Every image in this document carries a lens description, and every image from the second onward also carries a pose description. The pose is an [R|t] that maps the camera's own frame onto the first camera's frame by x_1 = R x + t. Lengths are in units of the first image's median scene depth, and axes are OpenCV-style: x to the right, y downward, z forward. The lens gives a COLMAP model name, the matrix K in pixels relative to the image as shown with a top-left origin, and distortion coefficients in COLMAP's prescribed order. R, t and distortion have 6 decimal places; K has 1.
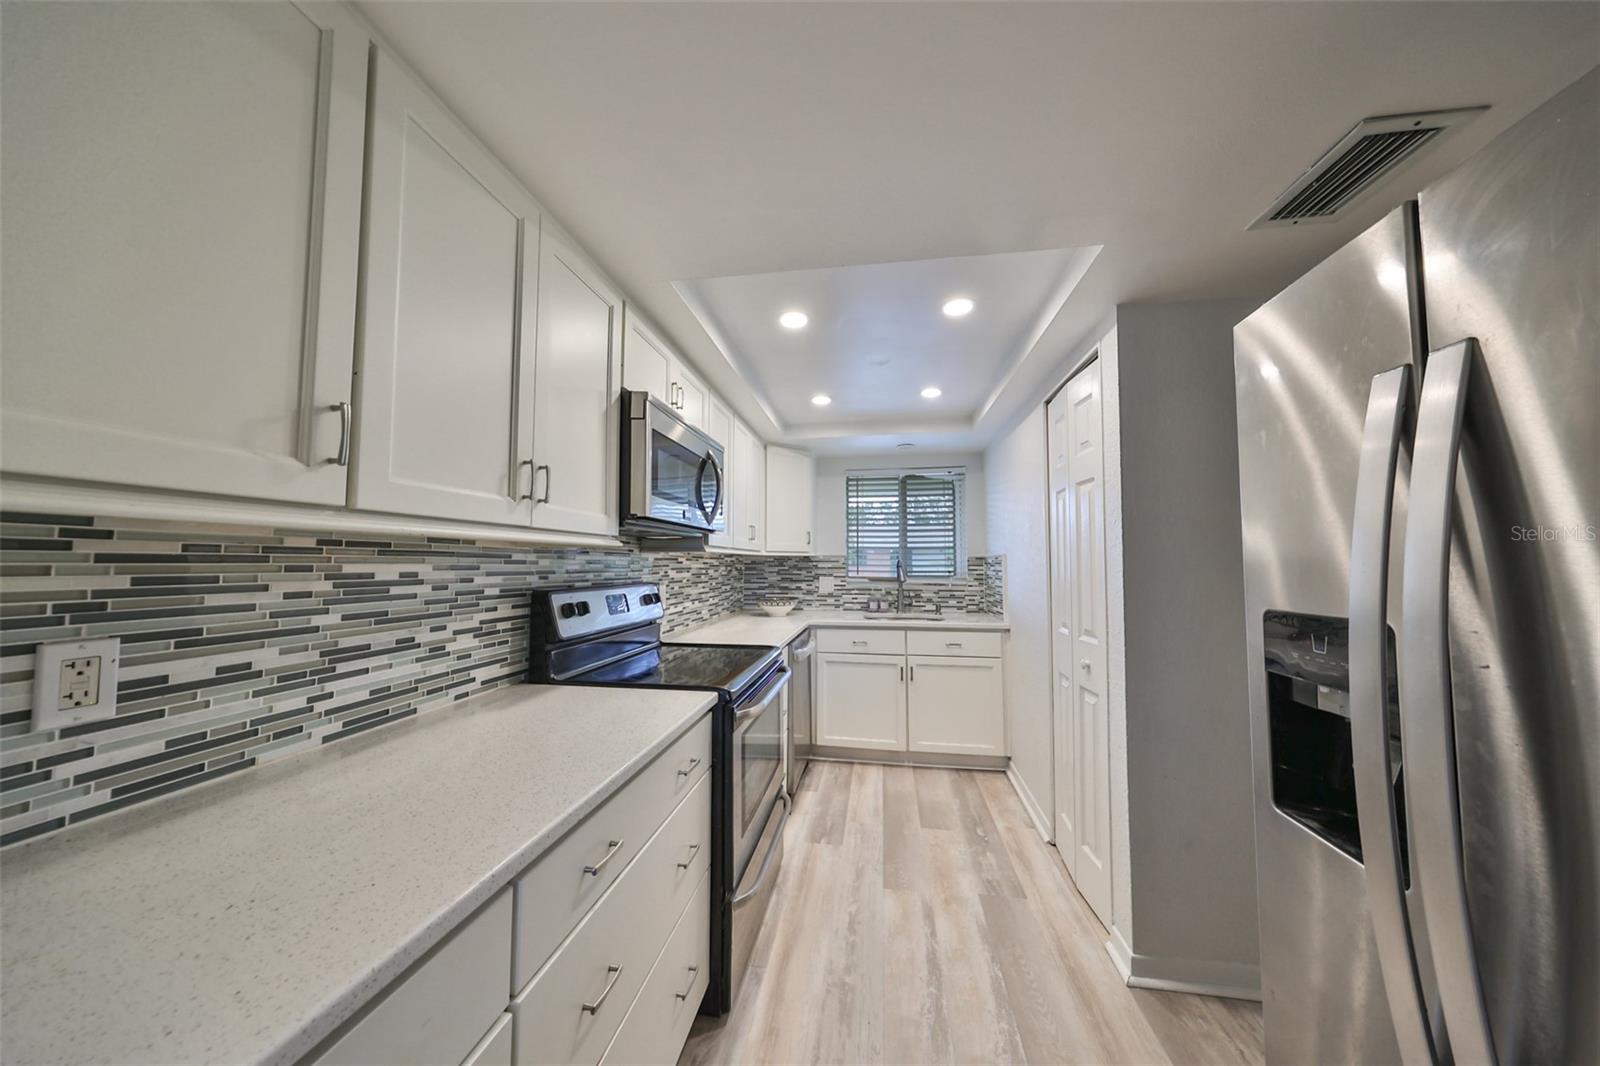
lens RADIAL K [[499.9, 0, 785.6], [0, 499.9, 532.8], [0, 0, 1]] dist [-0.000085, -0.000027]
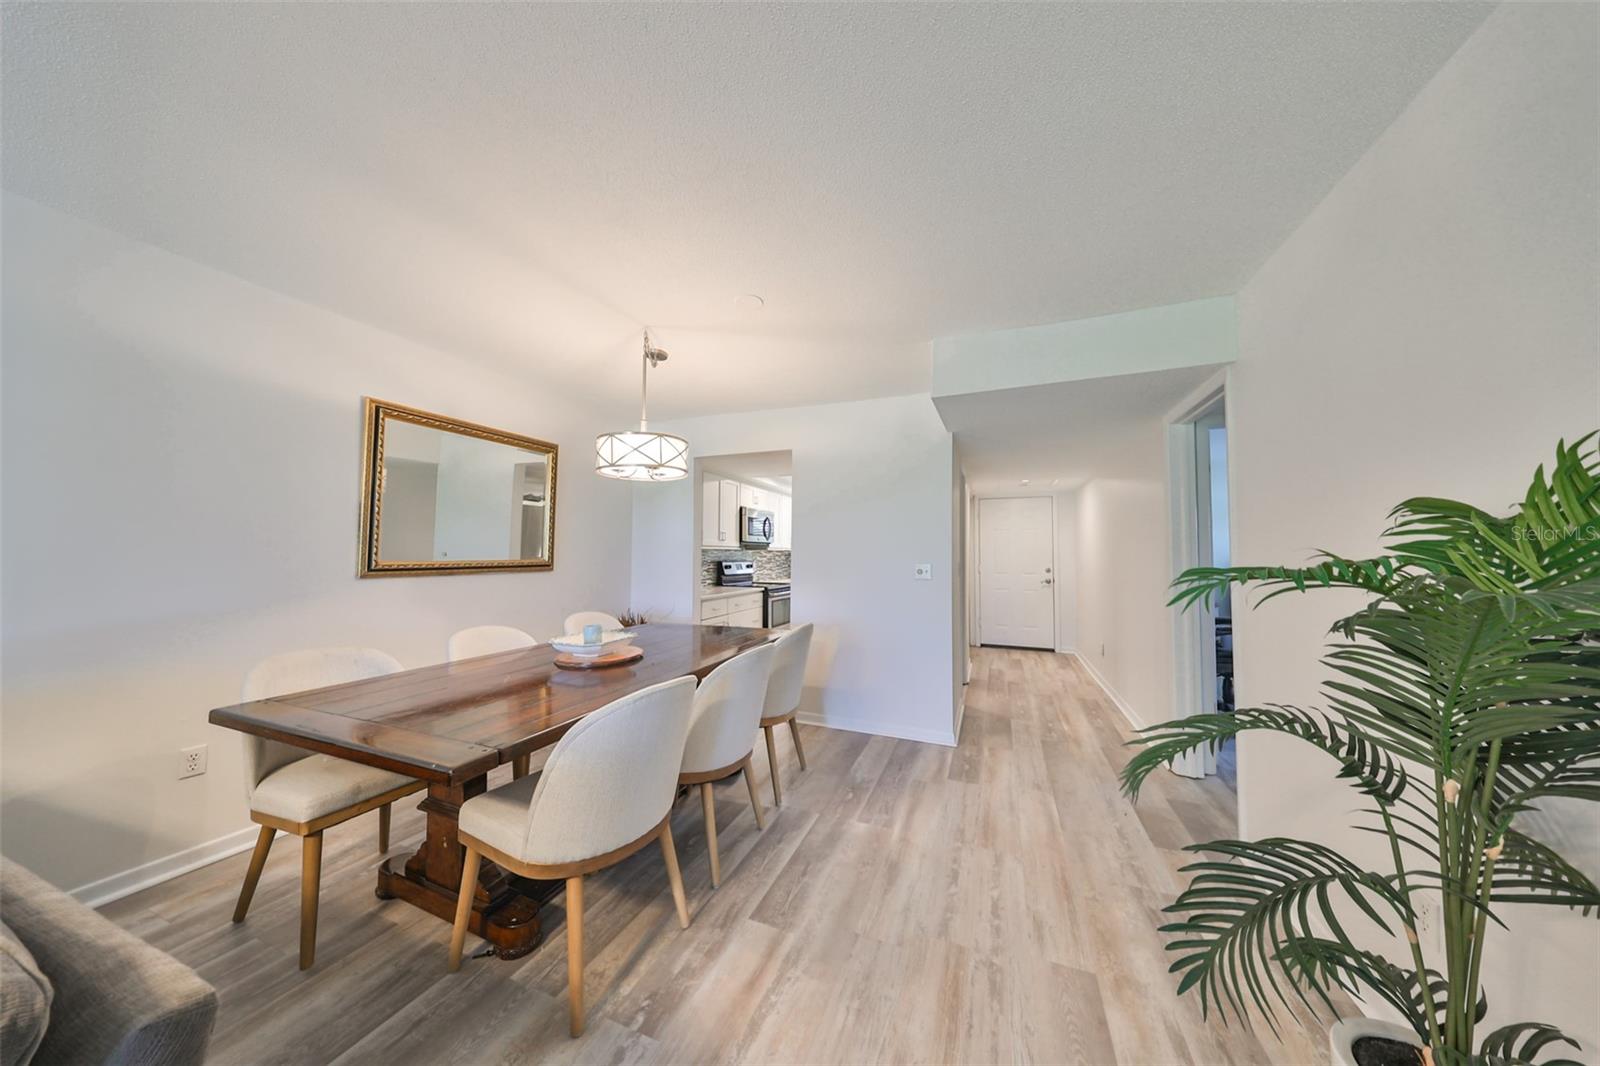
lens RADIAL K [[499.9, 0, 785.6], [0, 499.9, 532.8], [0, 0, 1]] dist [-0.000085, -0.000027]
pose [[0.976381, -0.003750, -0.216022, 0.887013], [0.007357, 0.999847, 0.015894, -0.170518], [0.215929, -0.017108, 0.976259, -2.818207]]
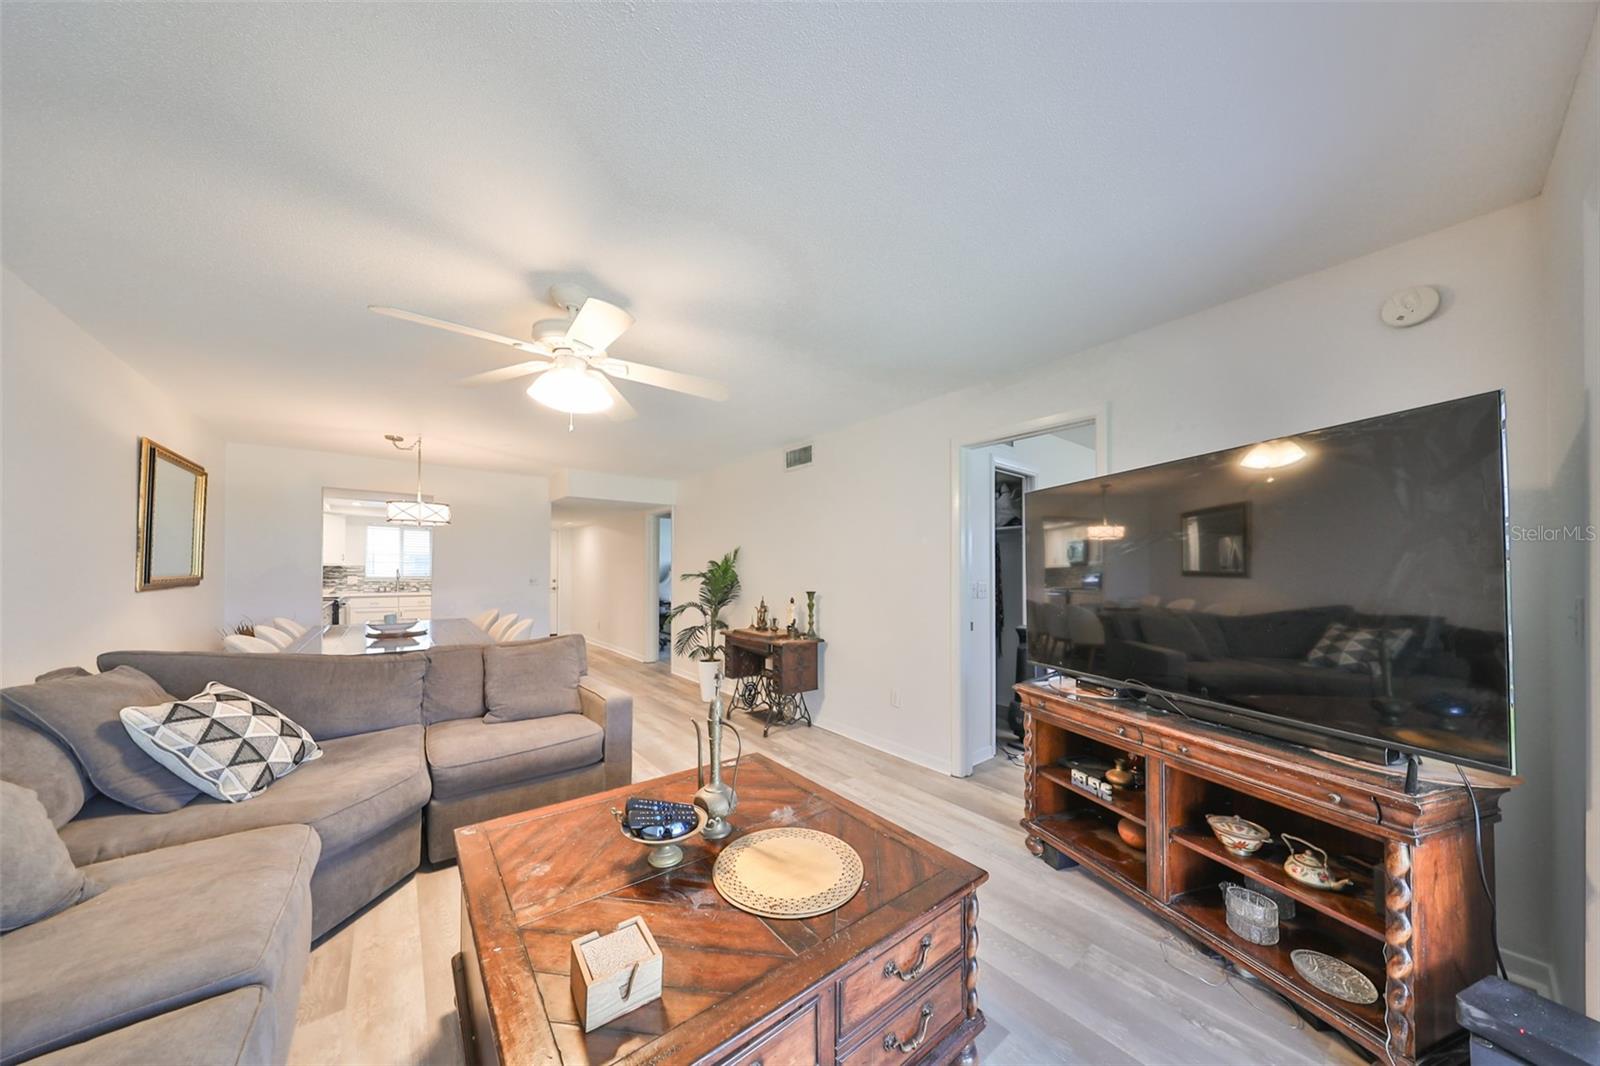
lens RADIAL K [[510.1, 0, 799.2], [0, 510.1, 569.9], [0, 0, 1]] dist [-0.000423, -0.000015]
pose [[0.673836, 0.001826, 0.738879, -0.670775], [-0.048421, 0.997956, 0.041692, -0.307288], [-0.737293, -0.063871, 0.672547, -4.865756]]
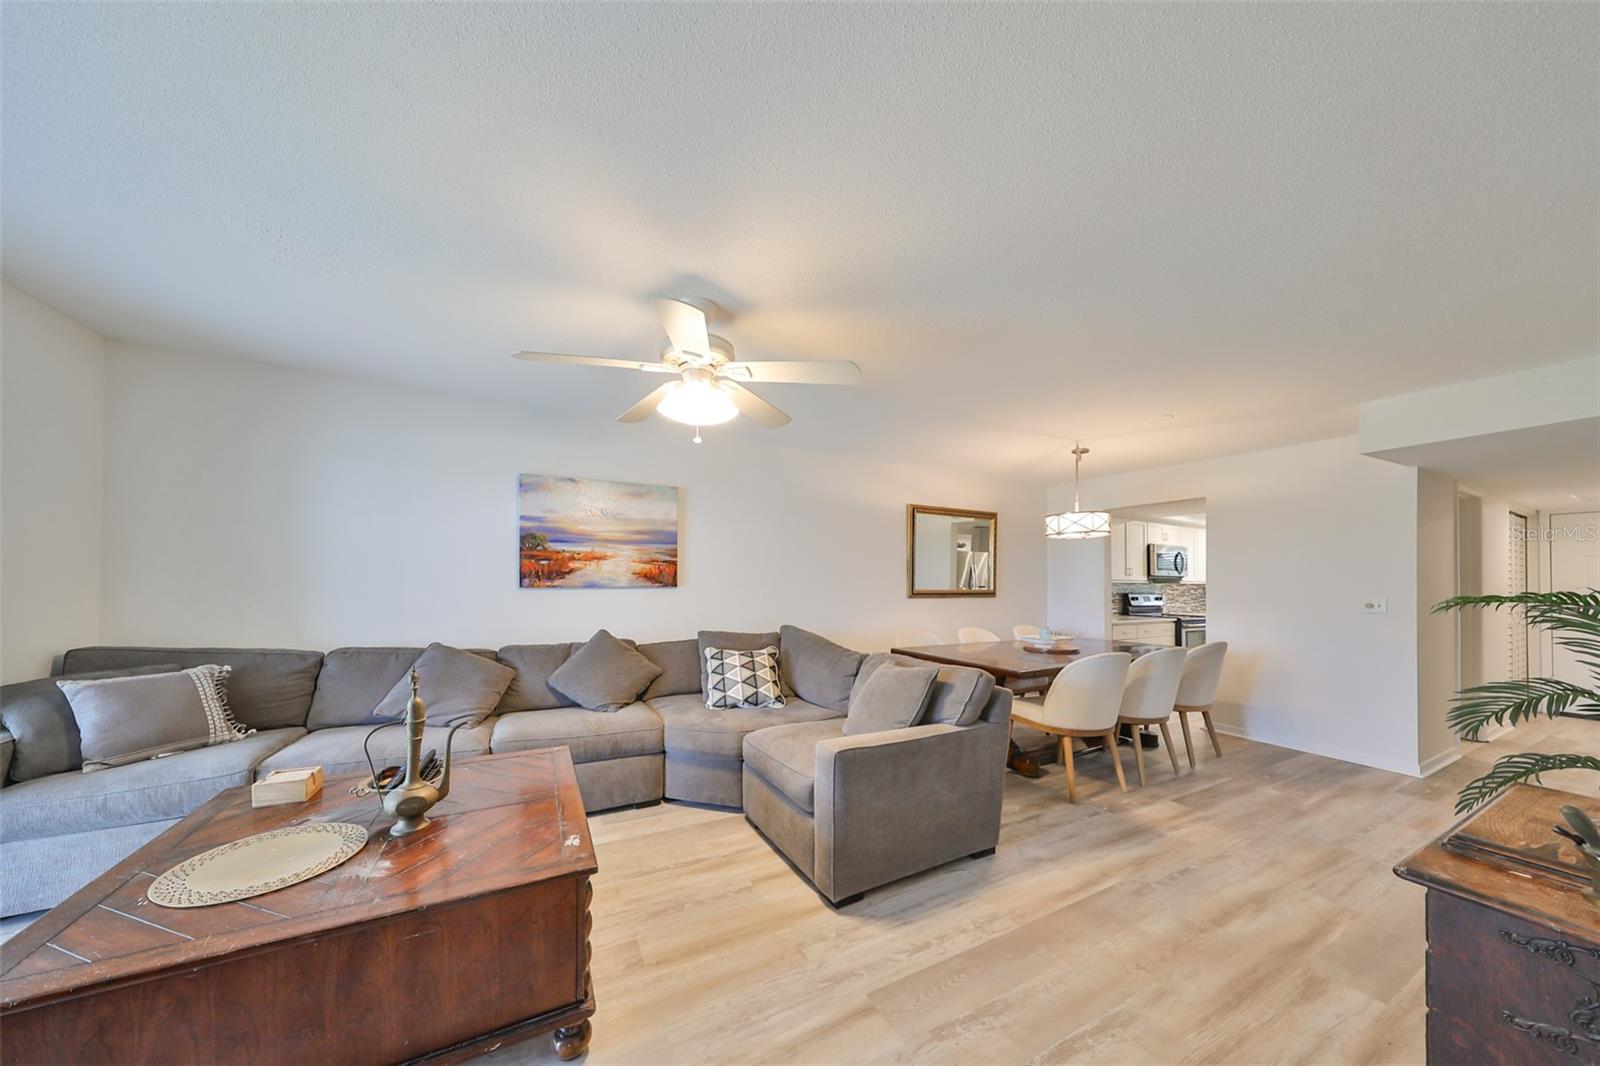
lens RADIAL K [[482.2, 0, 802.3], [0, 482.2, 577.3], [0, 0, 1]] dist [0.004680, -0.000039]
pose [[0.608568, -0.009419, -0.793446, 1.199629], [0.040865, 0.998975, 0.019484, -0.234823], [0.792448, -0.044281, 0.608329, -4.022315]]
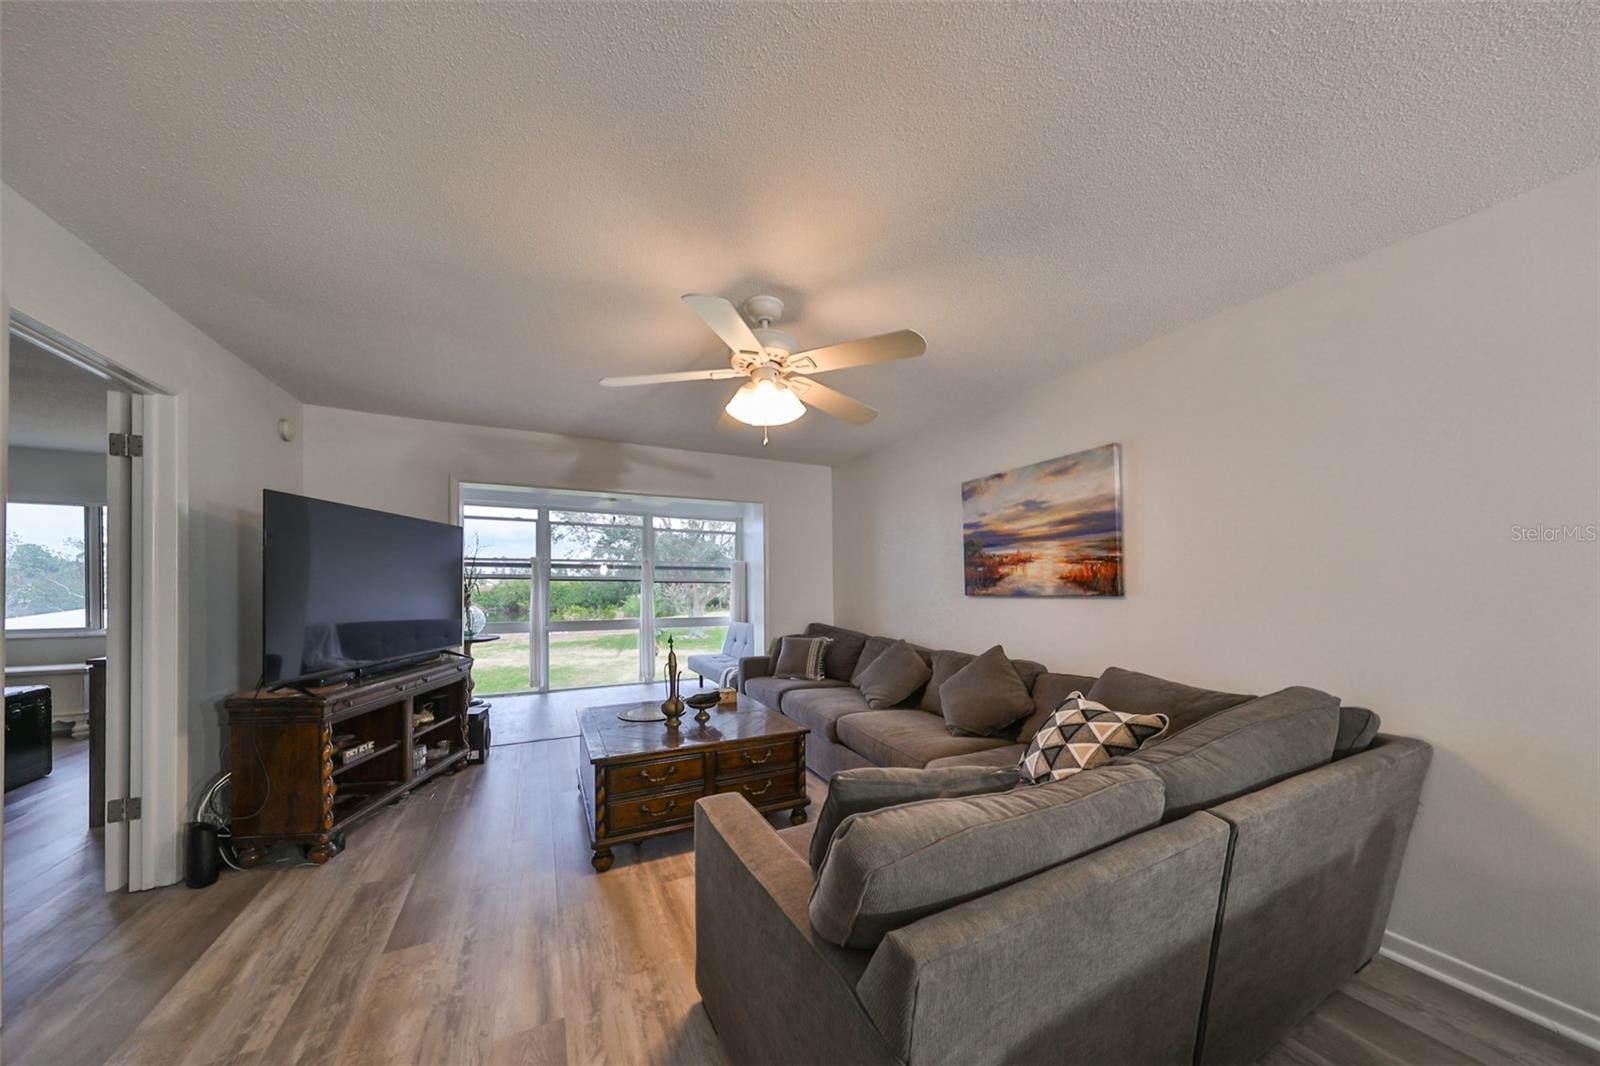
lens RADIAL K [[535.5, 0, 809.1], [0, 535.5, 589.1], [0, 0, 1]] dist [-0.000003, 0.000021]
pose [[-0.798625, -0.007961, -0.601776, 0.743778], [0.028424, 0.998298, -0.050927, -0.124164], [0.601157, -0.057777, -0.797039, -2.216691]]
